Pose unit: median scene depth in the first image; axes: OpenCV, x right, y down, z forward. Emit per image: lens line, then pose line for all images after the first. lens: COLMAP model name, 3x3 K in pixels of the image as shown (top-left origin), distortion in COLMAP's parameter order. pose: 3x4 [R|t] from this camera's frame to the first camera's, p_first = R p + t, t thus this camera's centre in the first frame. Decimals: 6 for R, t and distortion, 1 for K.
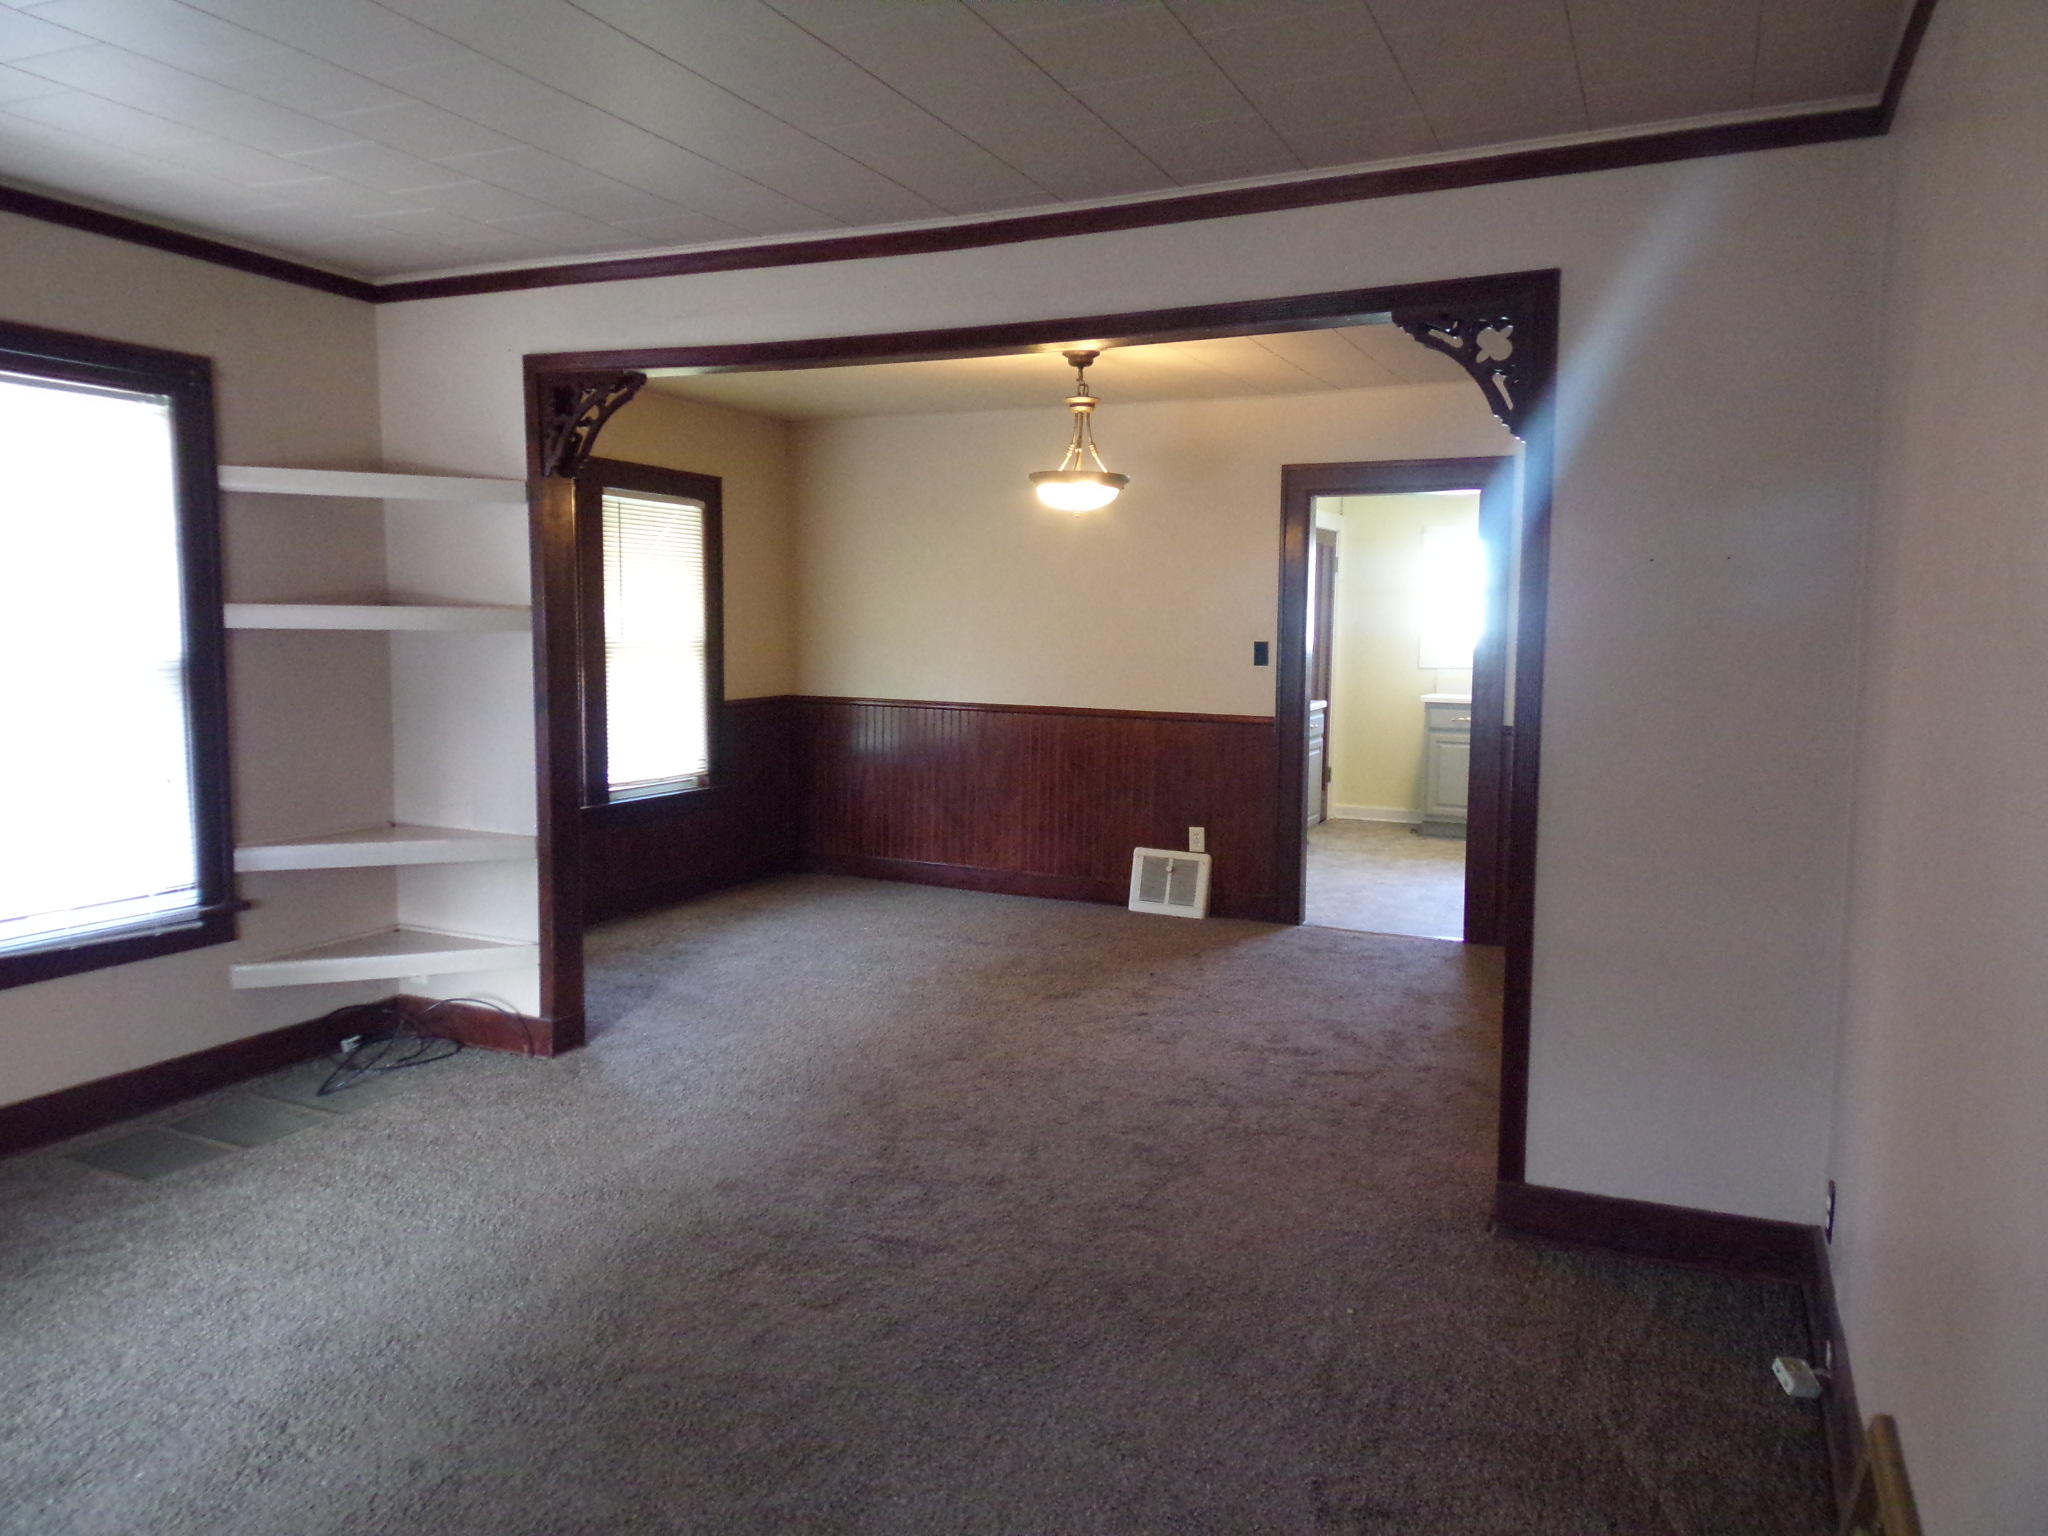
lens RADIAL K [[1409.2, 0, 1019.4], [0, 1409.2, 769.7], [0, 0, 1]] dist [0.017177, -0.022191]
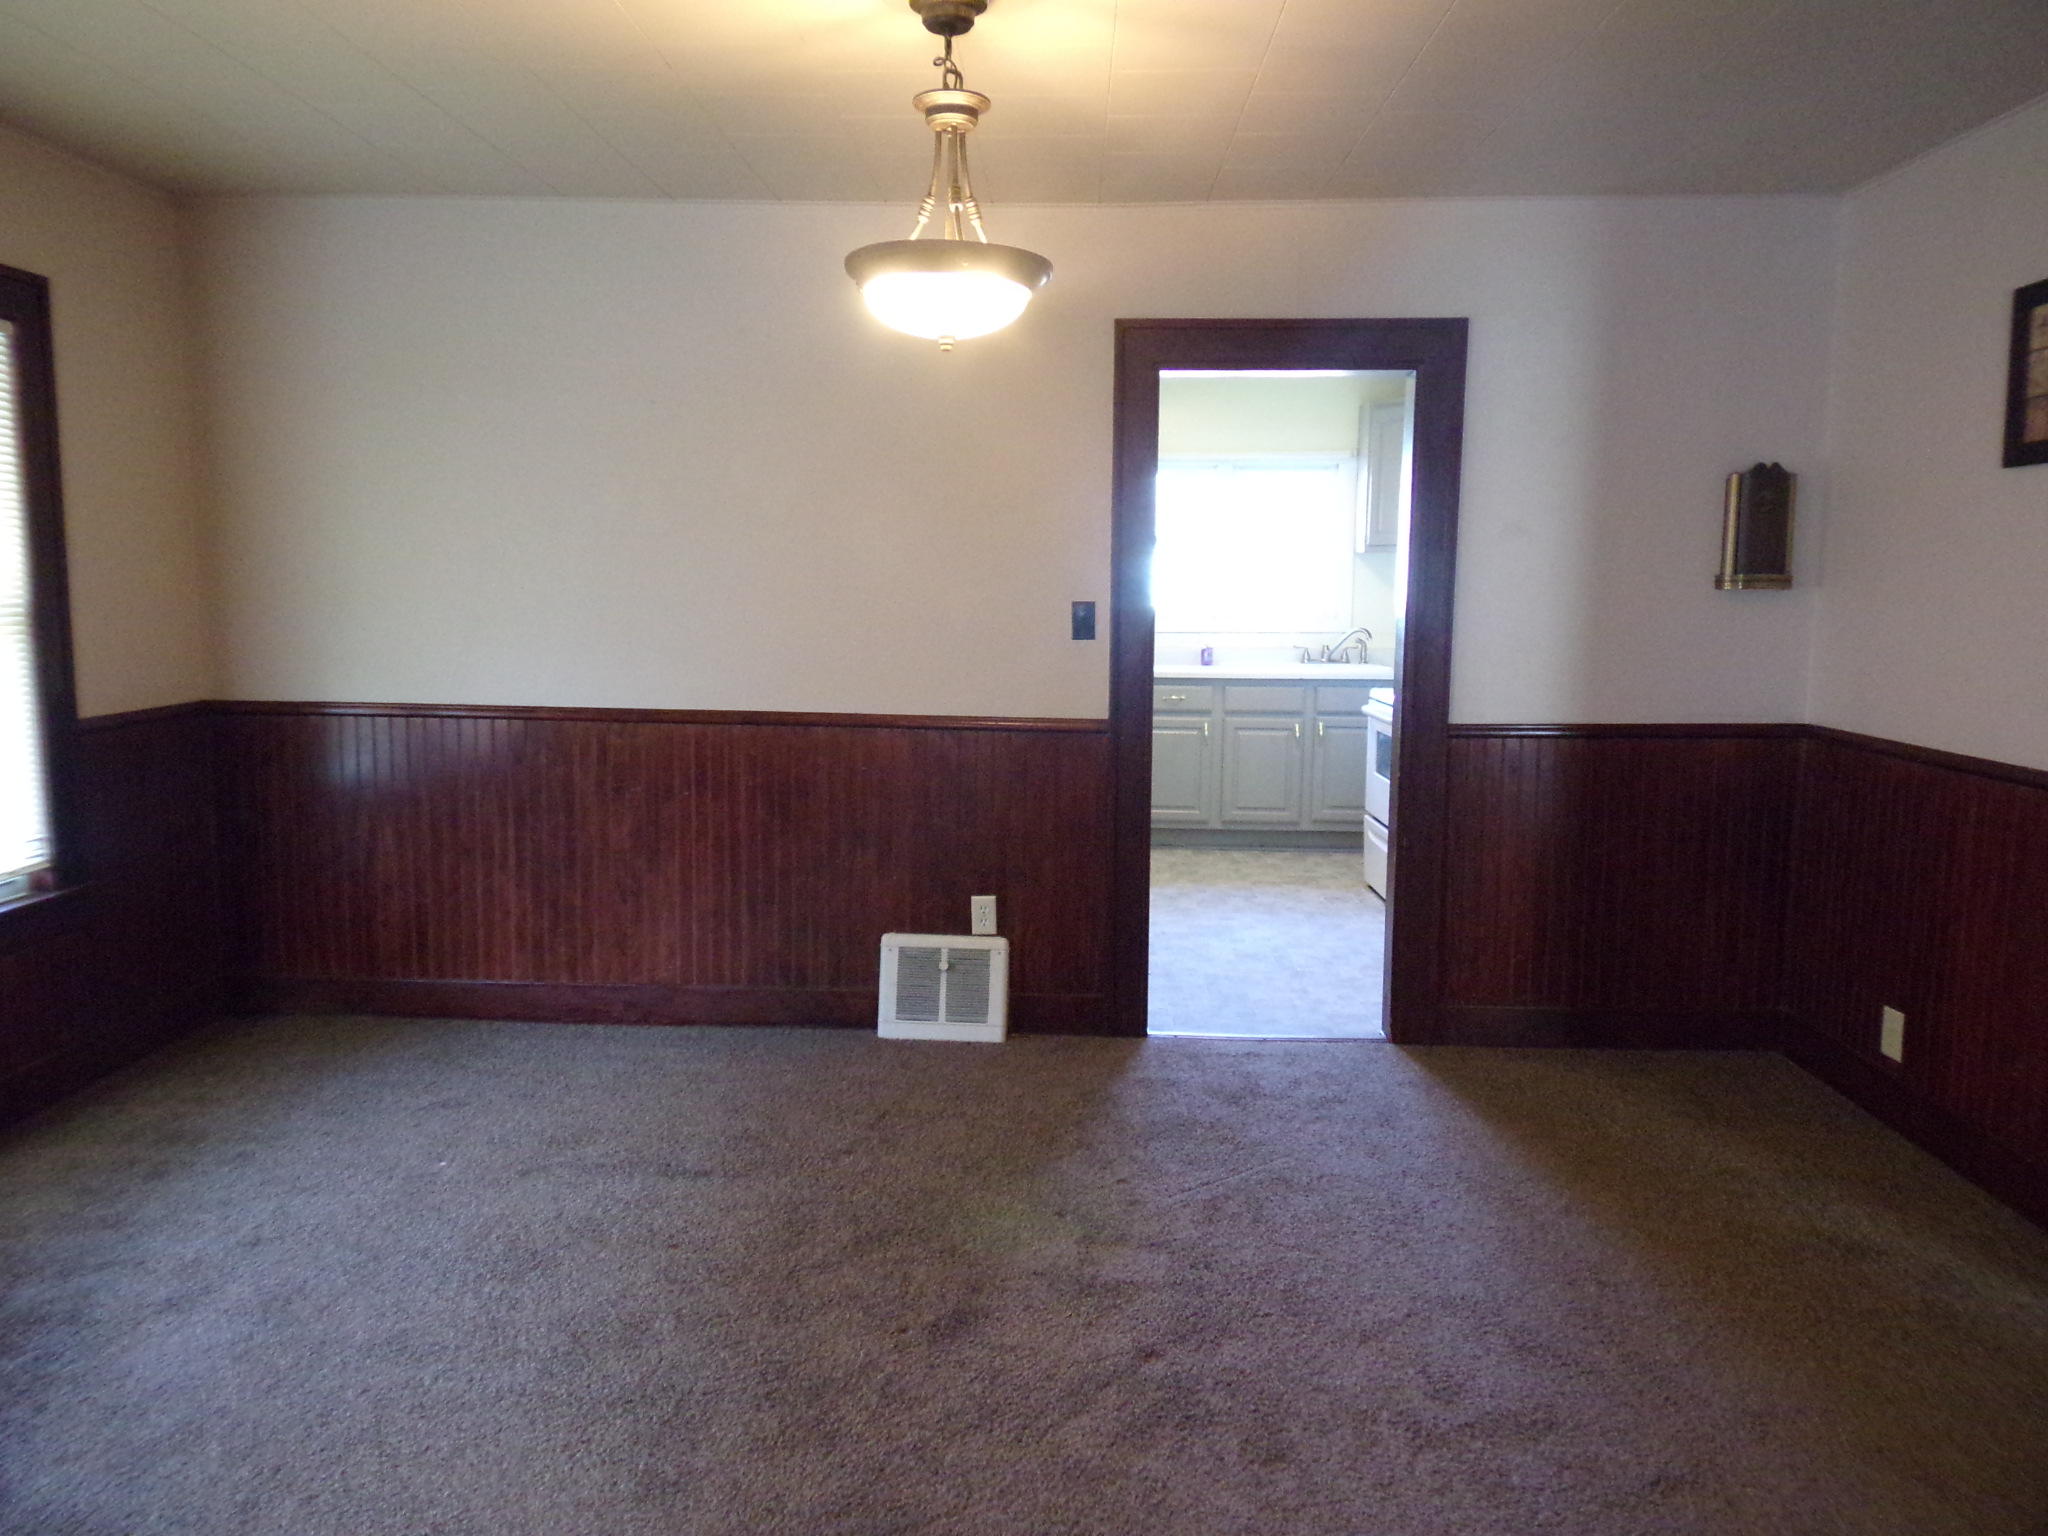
lens RADIAL K [[1409.2, 0, 1039.3], [0, 1409.2, 760.2], [0, 0, 1]] dist [0.017177, -0.022191]
pose [[0.916706, -0.048806, 0.396569, -0.098891], [0.039297, 0.998713, 0.032073, -0.039333], [-0.397624, -0.013818, 0.917444, 0.408835]]
